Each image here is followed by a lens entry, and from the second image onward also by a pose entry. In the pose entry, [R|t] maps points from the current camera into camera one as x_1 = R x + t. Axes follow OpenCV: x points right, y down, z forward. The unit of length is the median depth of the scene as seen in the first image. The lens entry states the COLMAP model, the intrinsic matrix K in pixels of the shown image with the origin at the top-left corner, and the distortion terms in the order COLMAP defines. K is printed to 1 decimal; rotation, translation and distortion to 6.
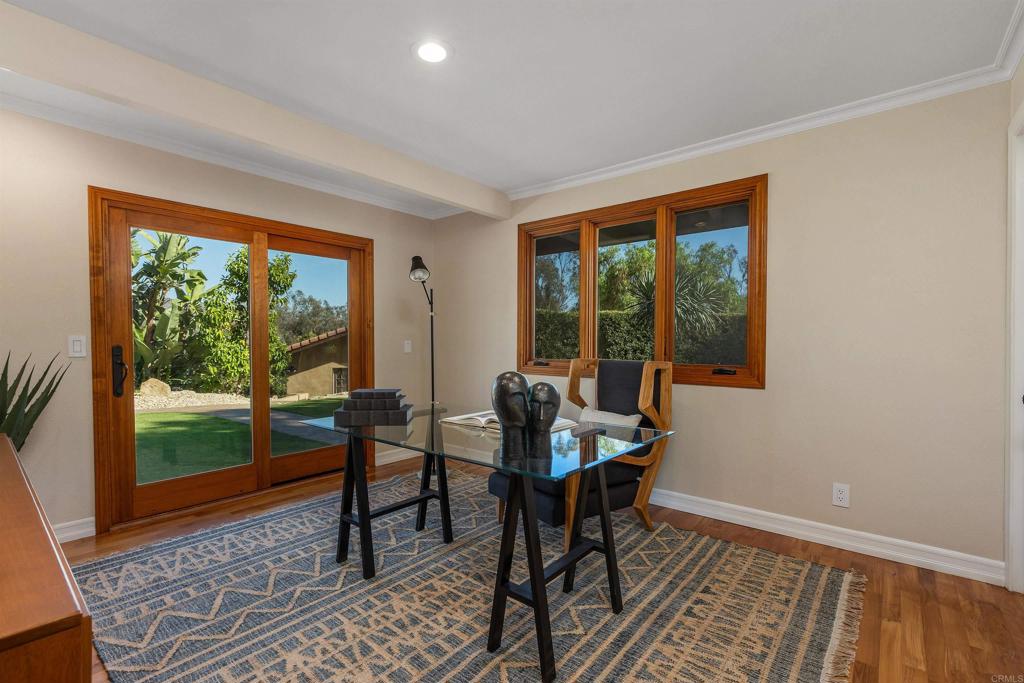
lens RADIAL K [[458.4, 0, 519.8], [0, 458.4, 351.0], [0, 0, 1]] dist [0.003962, -0.000737]
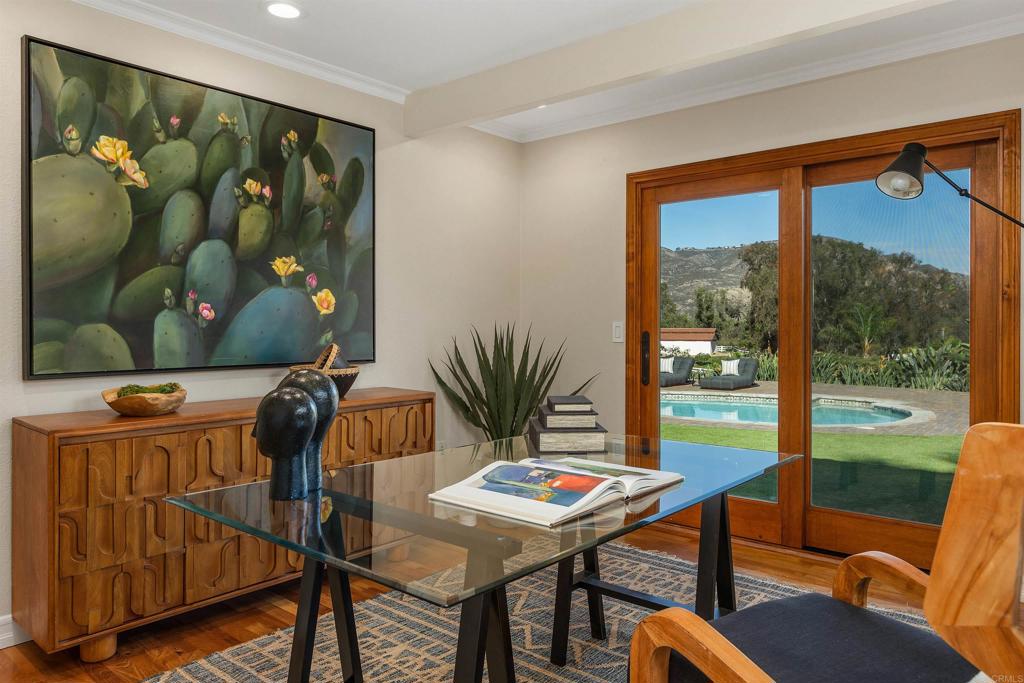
lens RADIAL K [[707.8, 0, 517.2], [0, 707.8, 333.3], [0, 0, 1]] dist [0.009703, -0.000029]
pose [[-0.024282, 0.008563, -0.999668, 0.622908], [-0.026175, 0.999615, 0.009198, -0.016245], [0.999362, 0.026390, -0.024048, 0.785445]]
